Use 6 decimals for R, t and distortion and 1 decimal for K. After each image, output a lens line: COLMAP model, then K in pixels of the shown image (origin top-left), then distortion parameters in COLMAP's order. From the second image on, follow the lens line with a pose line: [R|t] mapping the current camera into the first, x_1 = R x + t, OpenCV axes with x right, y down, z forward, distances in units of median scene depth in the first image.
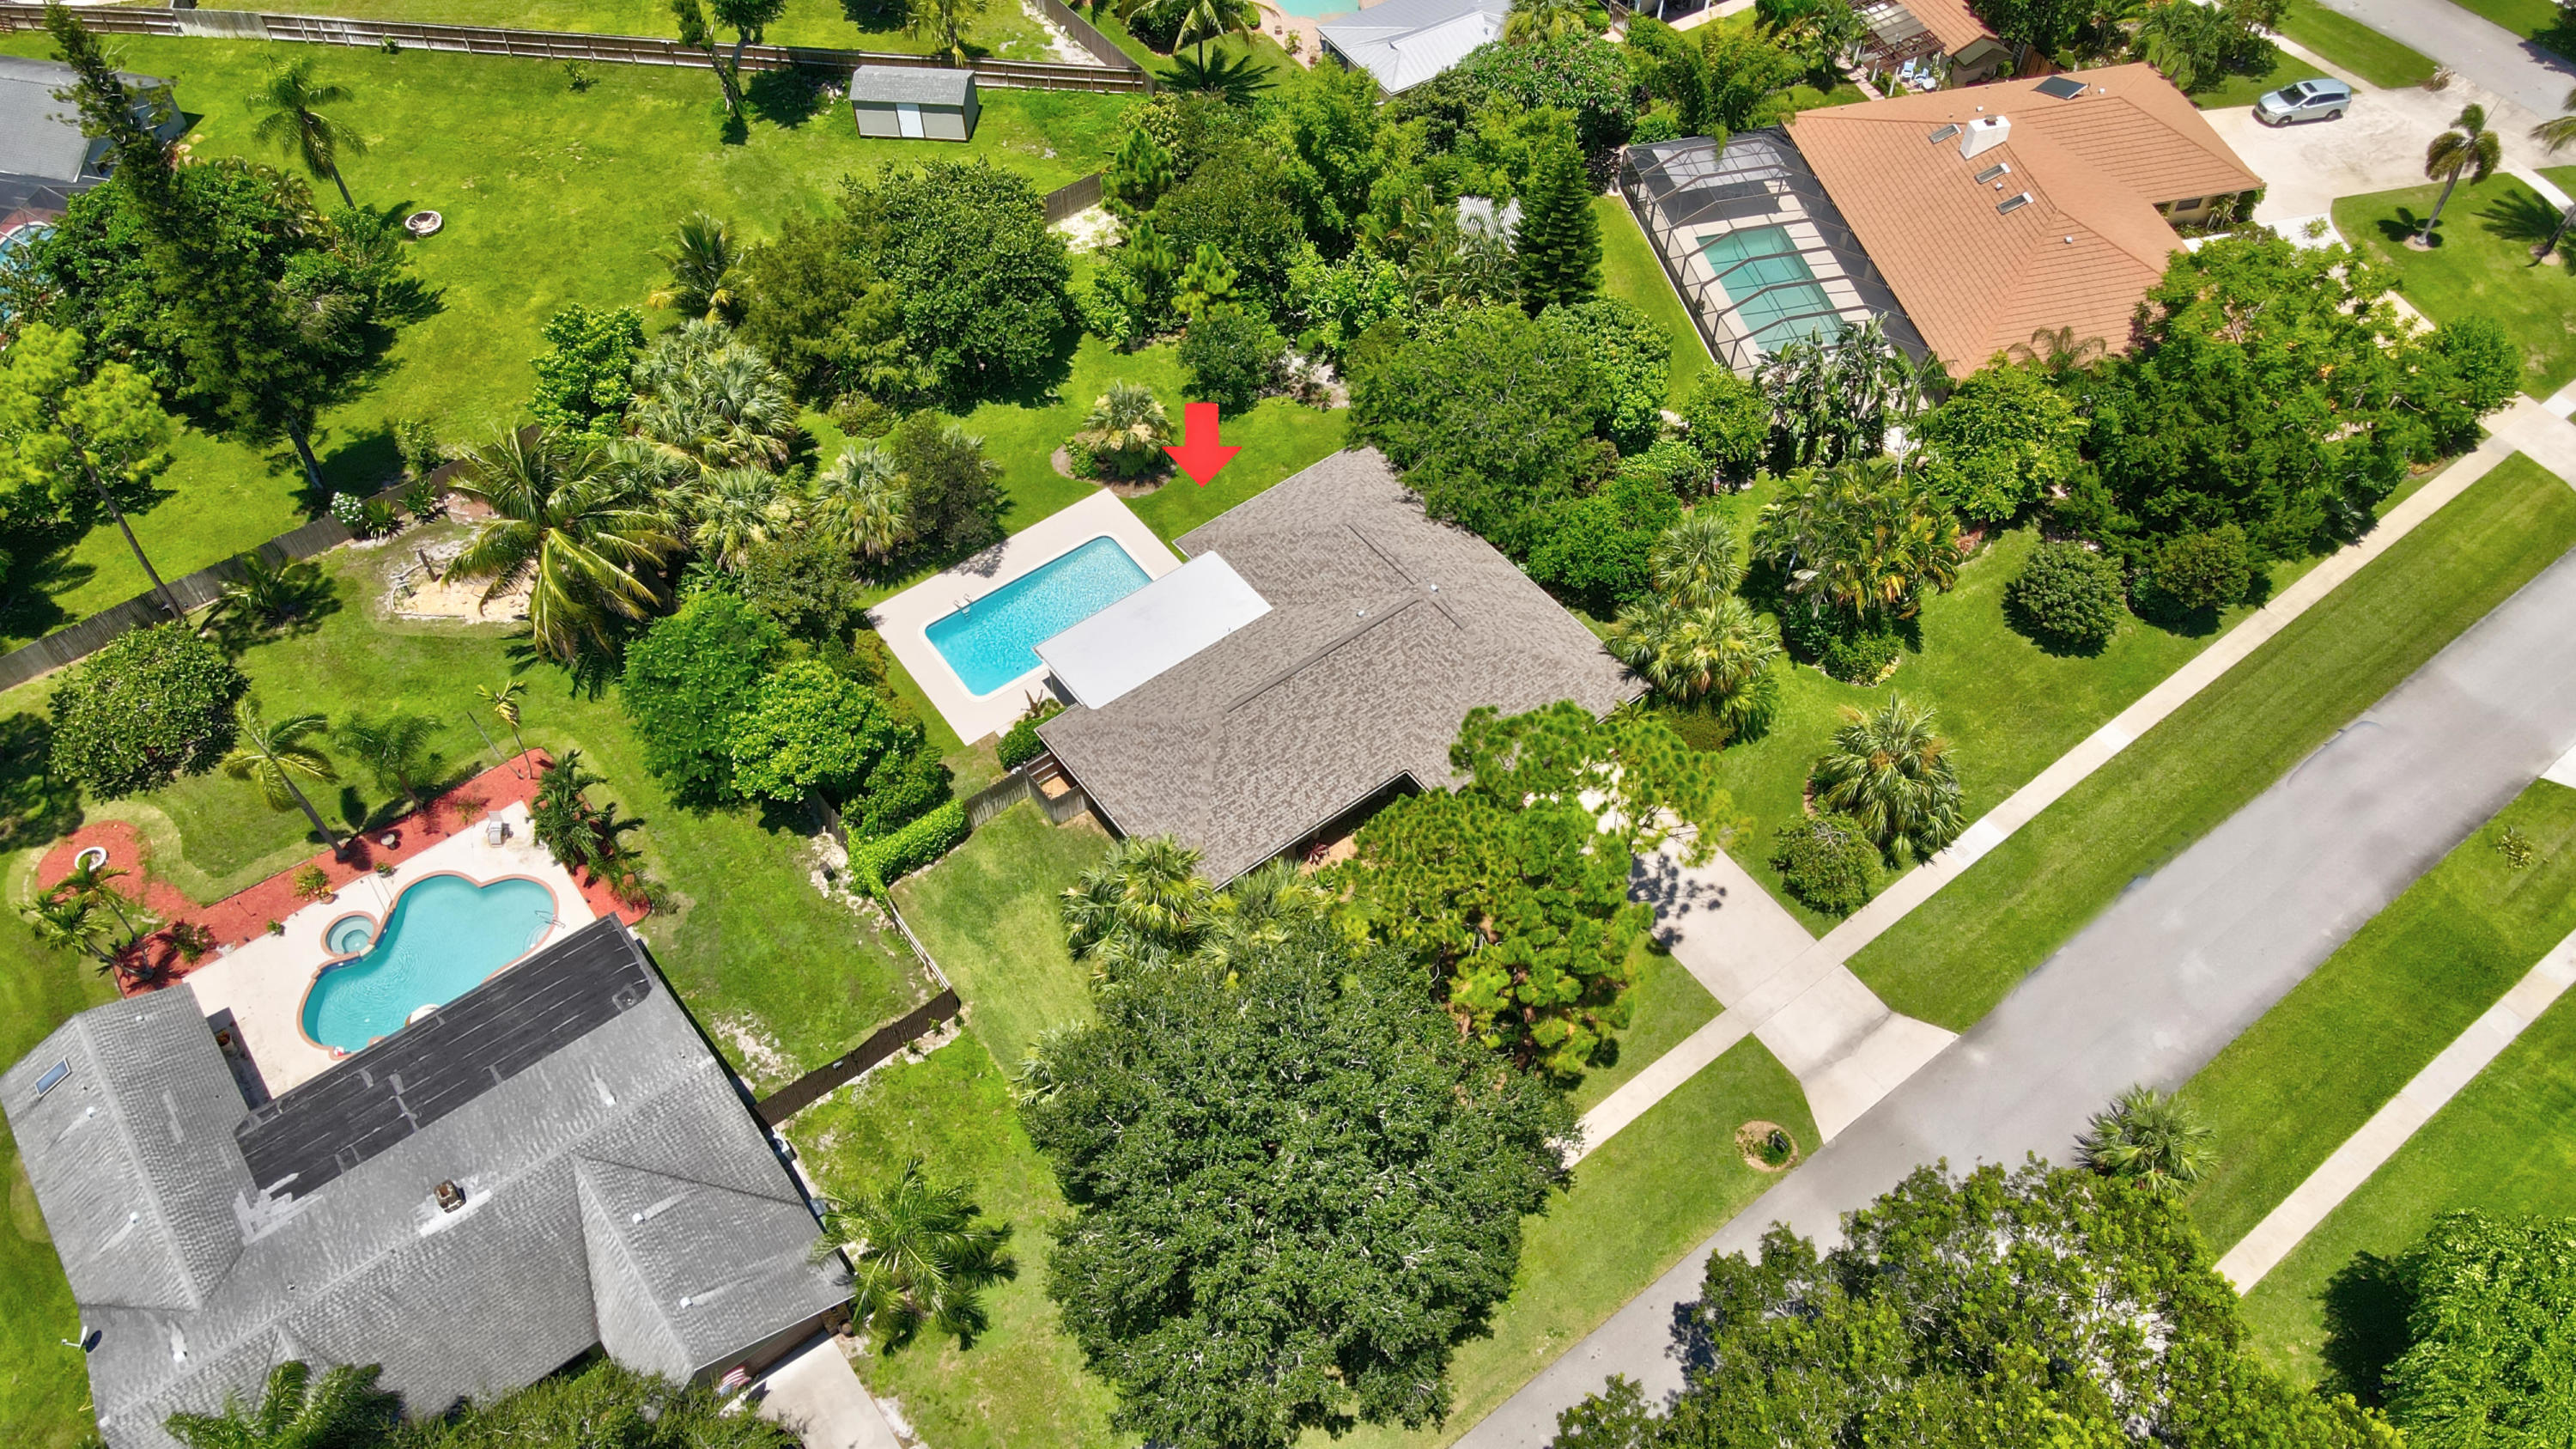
lens RADIAL K [[1902.7, 0, 1274.5], [0, 1902.7, 736.2], [0, 0, 1]] dist [-0.007063, 0.038739]
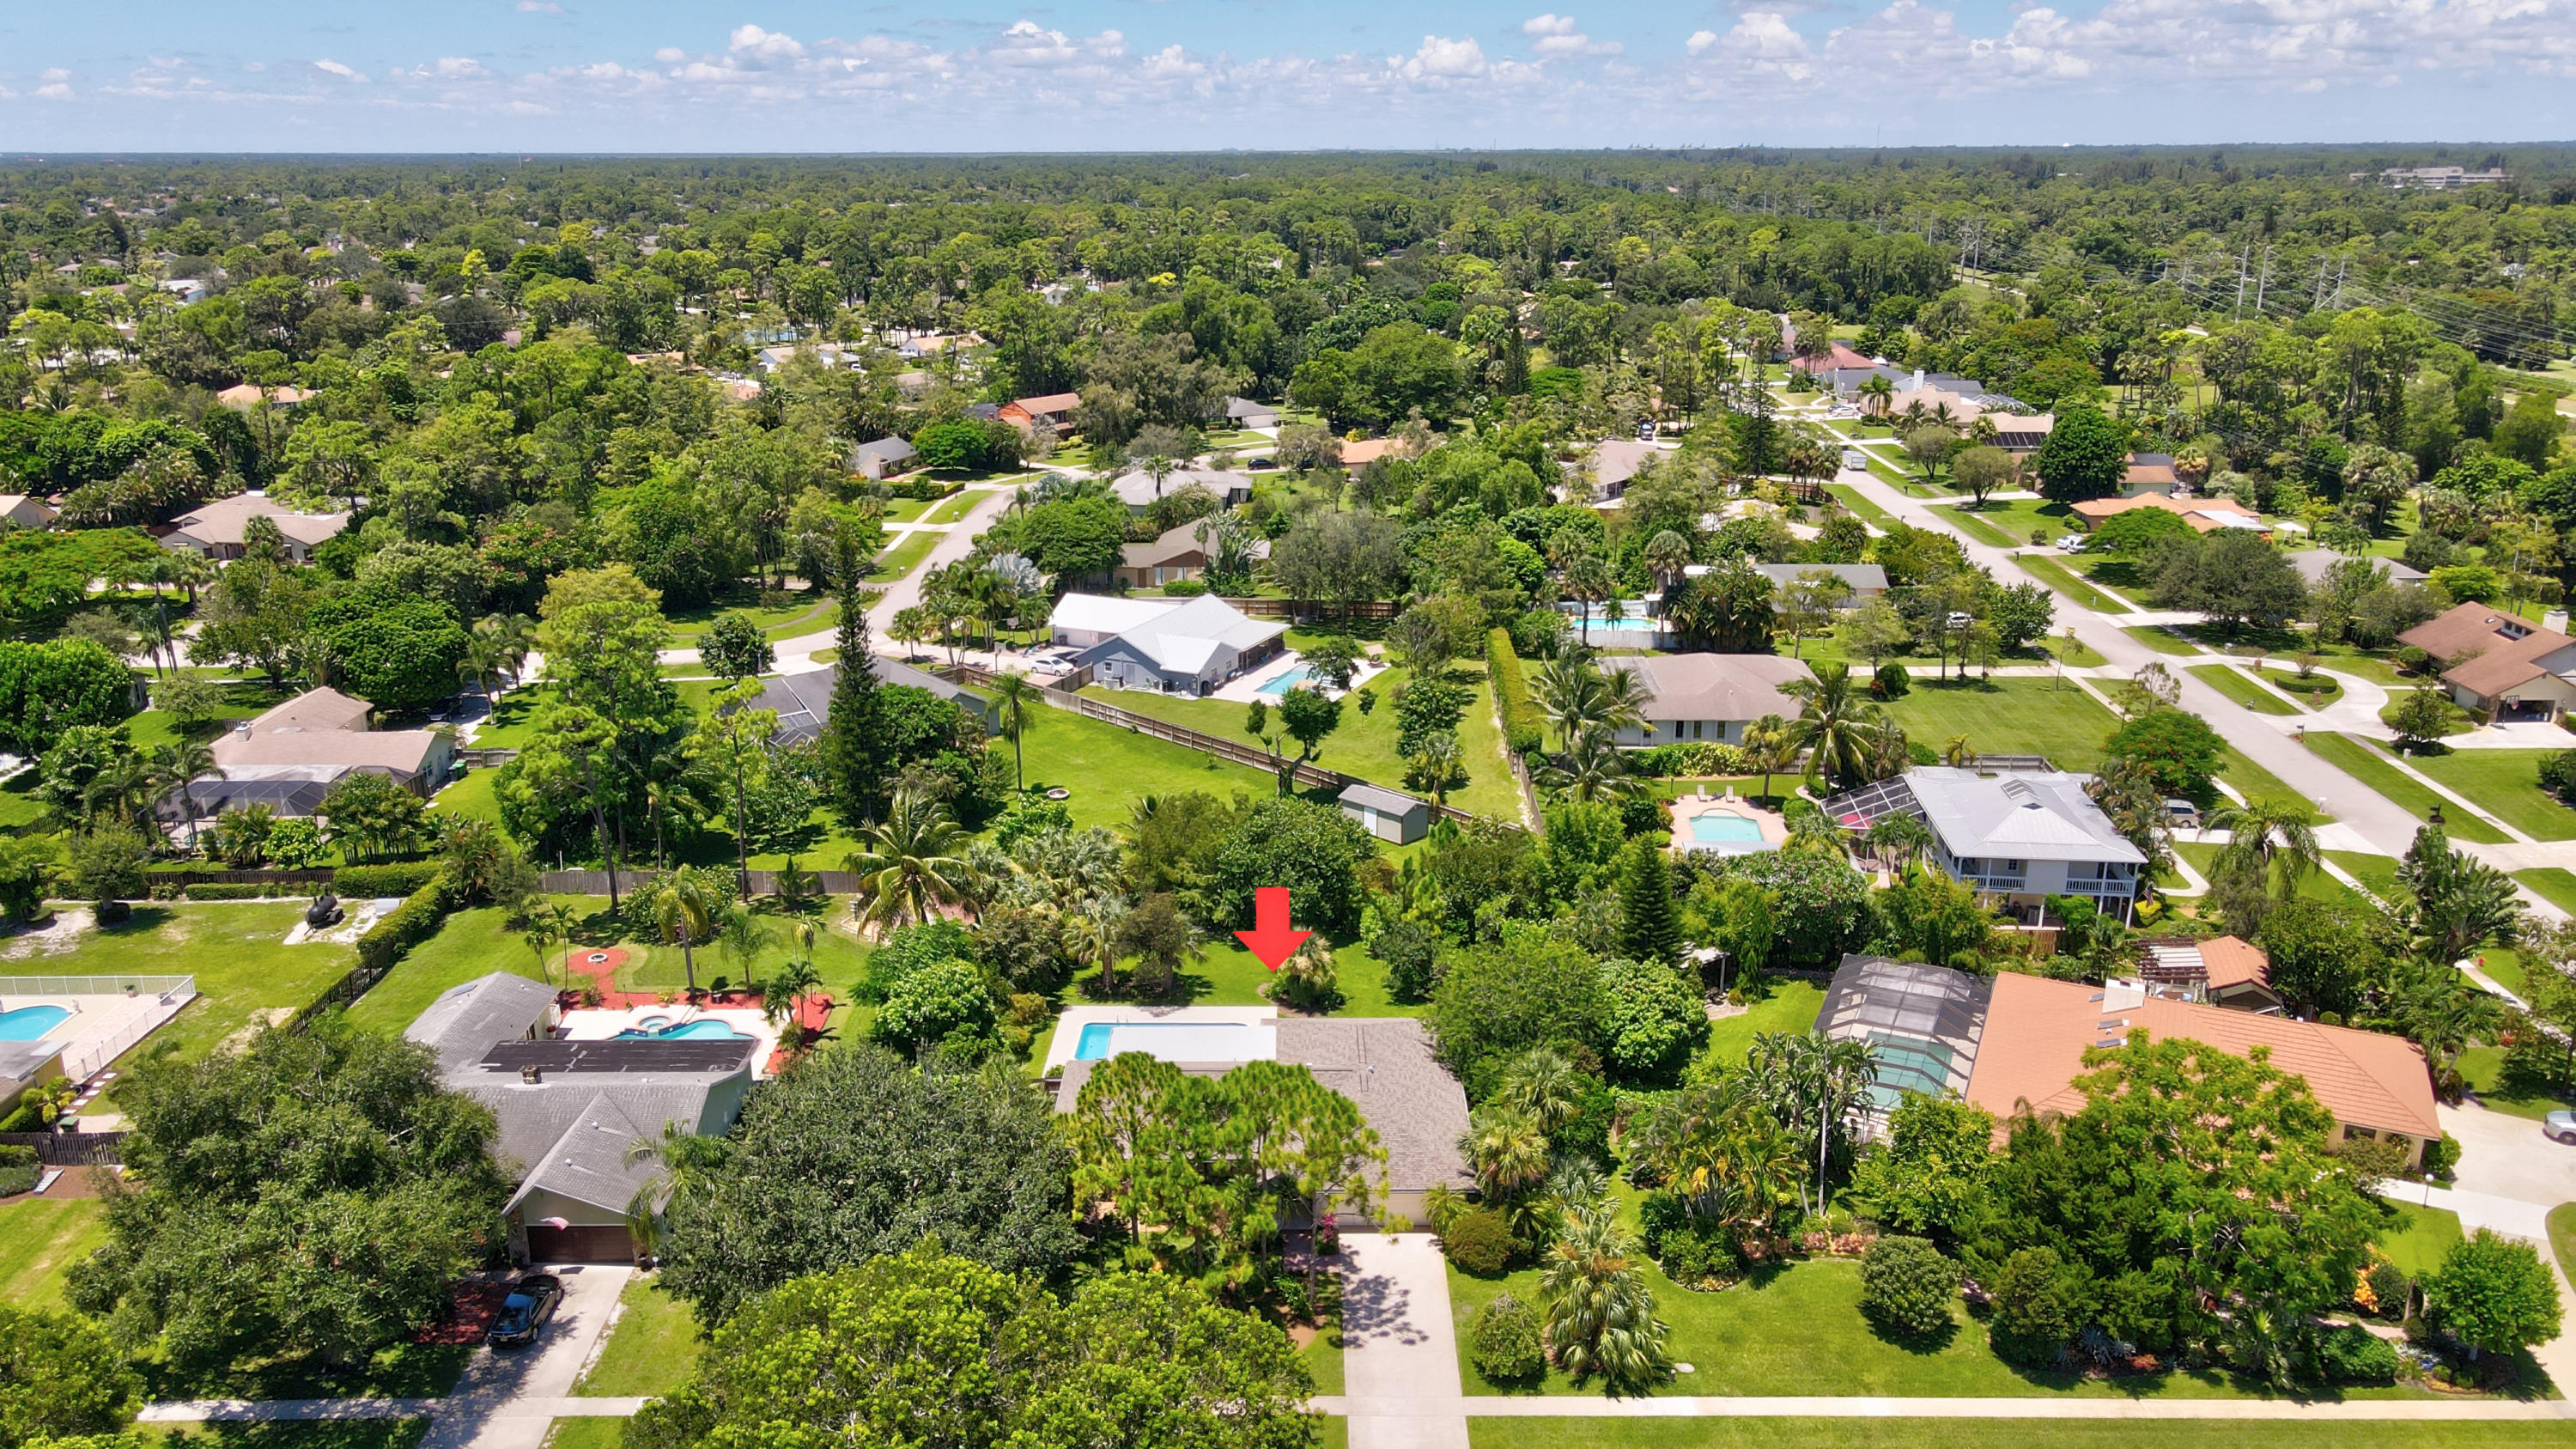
lens RADIAL K [[1902.7, 0, 1274.5], [0, 1902.7, 736.2], [0, 0, 1]] dist [-0.007063, 0.038739]
pose [[0.794105, 0.188889, -0.577684, 0.724400], [-0.478916, 0.779687, -0.403395, 0.290461], [0.374216, 0.597000, 0.709615, -0.042408]]
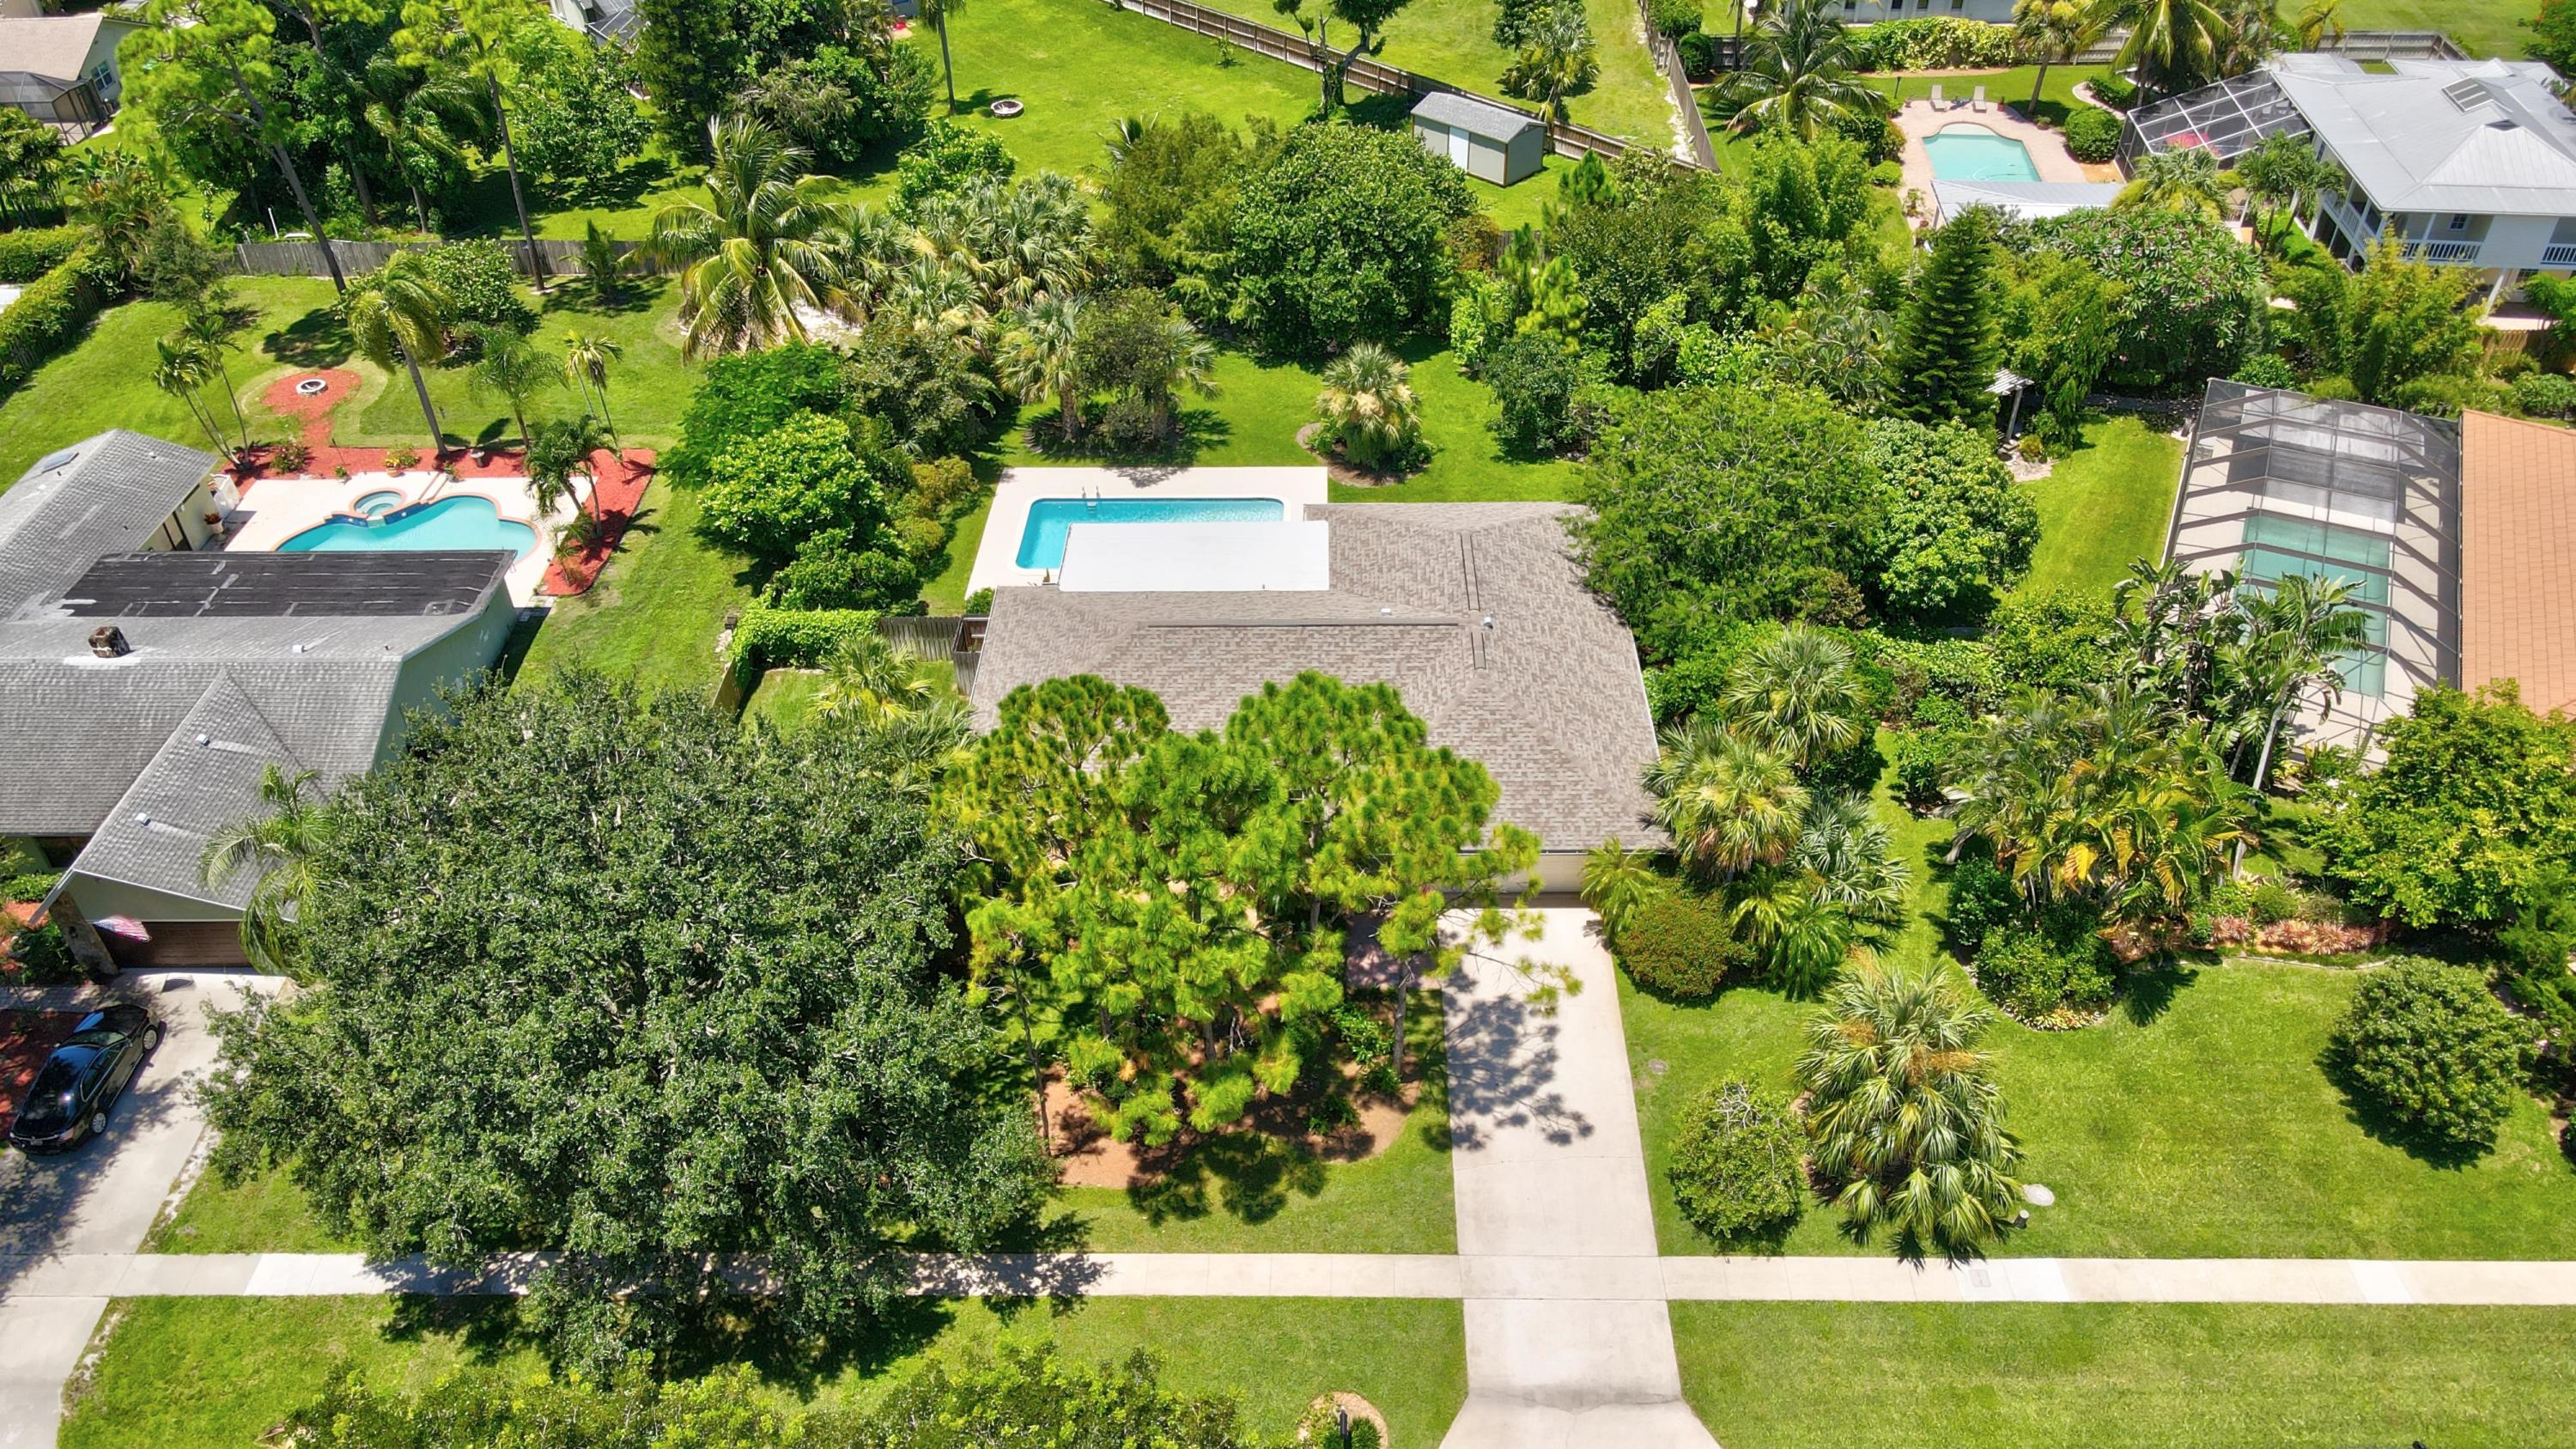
lens RADIAL K [[1902.7, 0, 1274.5], [0, 1902.7, 736.2], [0, 0, 1]] dist [-0.007063, 0.038739]
pose [[0.787257, 0.383442, -0.482906, 0.405504], [-0.477378, 0.874702, -0.083706, 0.066664], [0.390302, 0.296427, 0.871662, 0.324630]]
